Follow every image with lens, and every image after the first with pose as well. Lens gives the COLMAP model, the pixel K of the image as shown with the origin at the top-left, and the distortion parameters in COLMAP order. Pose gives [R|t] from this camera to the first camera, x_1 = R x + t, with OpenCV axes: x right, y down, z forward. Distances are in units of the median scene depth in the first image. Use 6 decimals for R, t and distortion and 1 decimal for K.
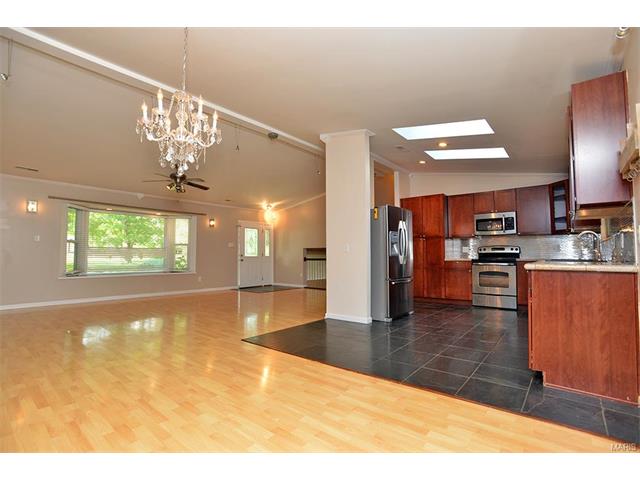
lens RADIAL K [[308.8, 0, 324.3], [0, 308.8, 240.3], [0, 0, 1]] dist [-0.070912, 0.030086]
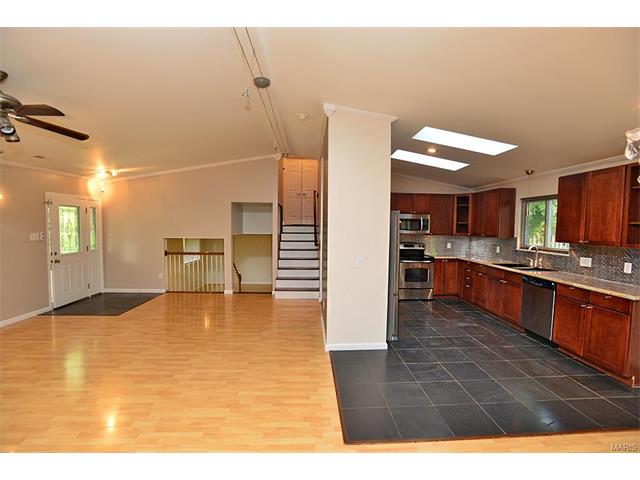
lens RADIAL K [[308.8, 0, 324.3], [0, 308.8, 240.3], [0, 0, 1]] dist [-0.070912, 0.030086]
pose [[0.738630, -0.024139, 0.673679, -0.274087], [-0.046474, 0.995157, 0.086613, -0.048835], [-0.672507, -0.095283, 0.733931, 0.248511]]
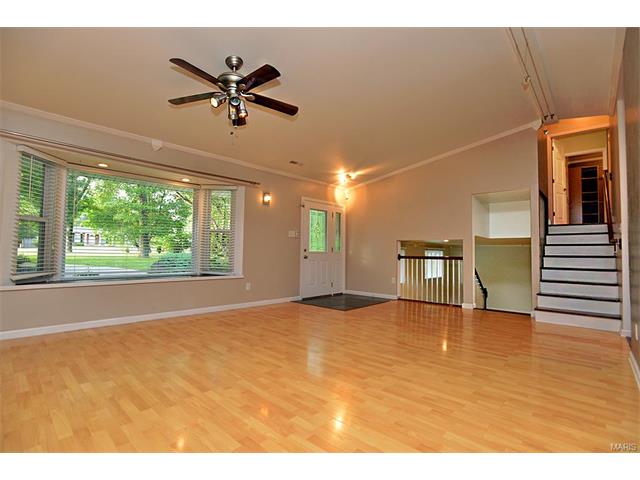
lens RADIAL K [[308.8, 0, 324.3], [0, 308.8, 240.3], [0, 0, 1]] dist [-0.070912, 0.030086]
pose [[0.998771, 0.014371, -0.047429, -0.200647], [-0.013900, 0.999851, 0.010239, 0.020825], [0.047569, -0.009567, 0.998822, 0.338468]]
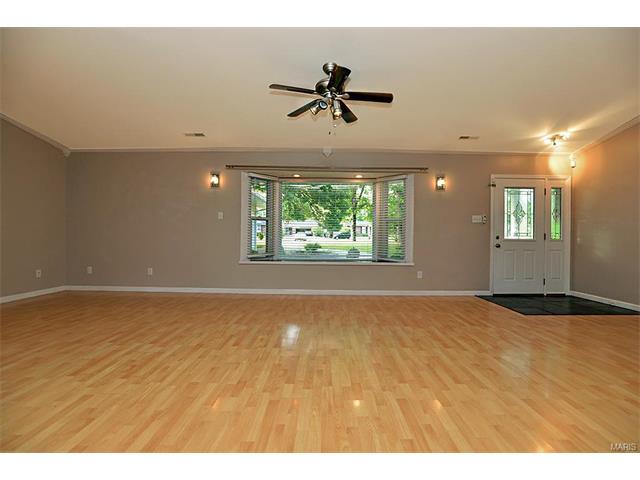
lens RADIAL K [[308.8, 0, 324.3], [0, 308.8, 240.3], [0, 0, 1]] dist [-0.070912, 0.030086]
pose [[0.635549, 0.014457, -0.771925, -0.046429], [0.026428, 0.998831, 0.040465, 0.024016], [0.771608, -0.046118, 0.634425, 0.412158]]
